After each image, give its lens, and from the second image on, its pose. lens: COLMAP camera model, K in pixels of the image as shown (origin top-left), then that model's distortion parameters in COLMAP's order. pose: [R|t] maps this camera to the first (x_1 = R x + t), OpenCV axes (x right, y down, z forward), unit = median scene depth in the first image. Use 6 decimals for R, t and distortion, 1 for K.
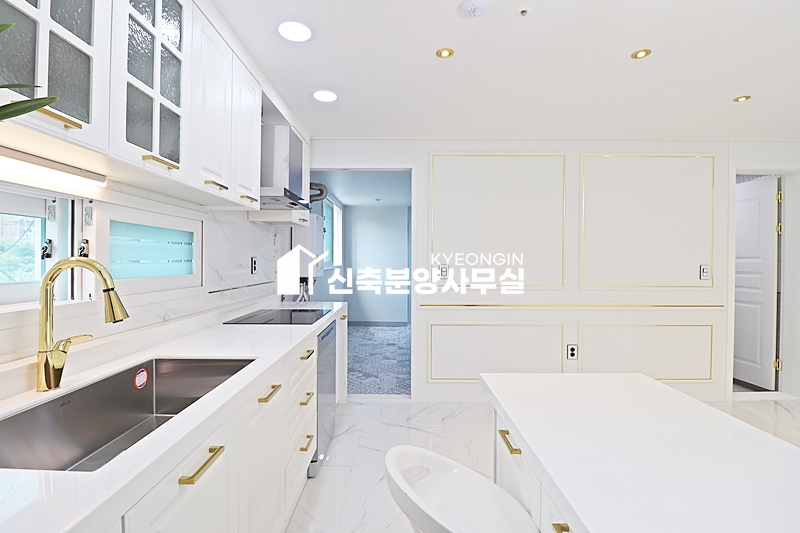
lens RADIAL K [[383.3, 0, 399.7], [0, 383.3, 261.4], [0, 0, 1]] dist [0.000208, -0.017042]
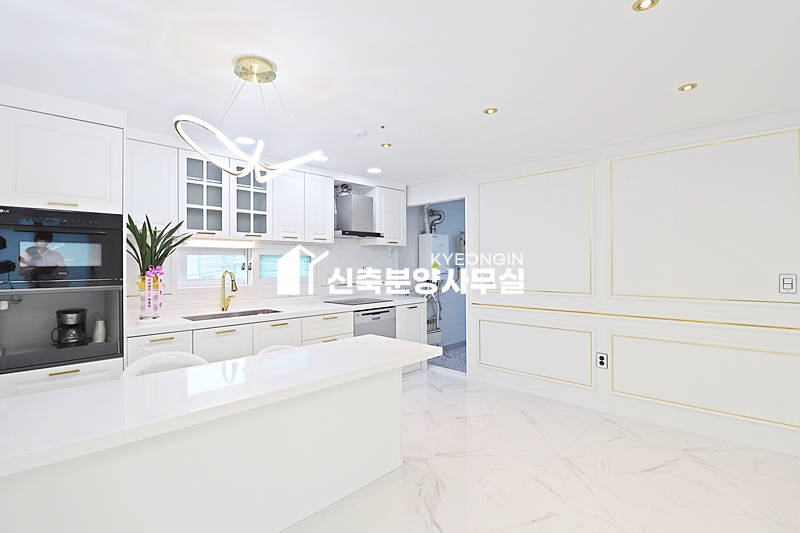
lens RADIAL K [[376.0, 0, 398.6], [0, 376.0, 250.2], [0, 0, 1]] dist [-0.001137, -0.028762]
pose [[0.706851, -0.032568, -0.706613, 0.772831], [0.011572, 0.999338, -0.034484, -0.020948], [0.707268, 0.016198, 0.706760, -0.058146]]
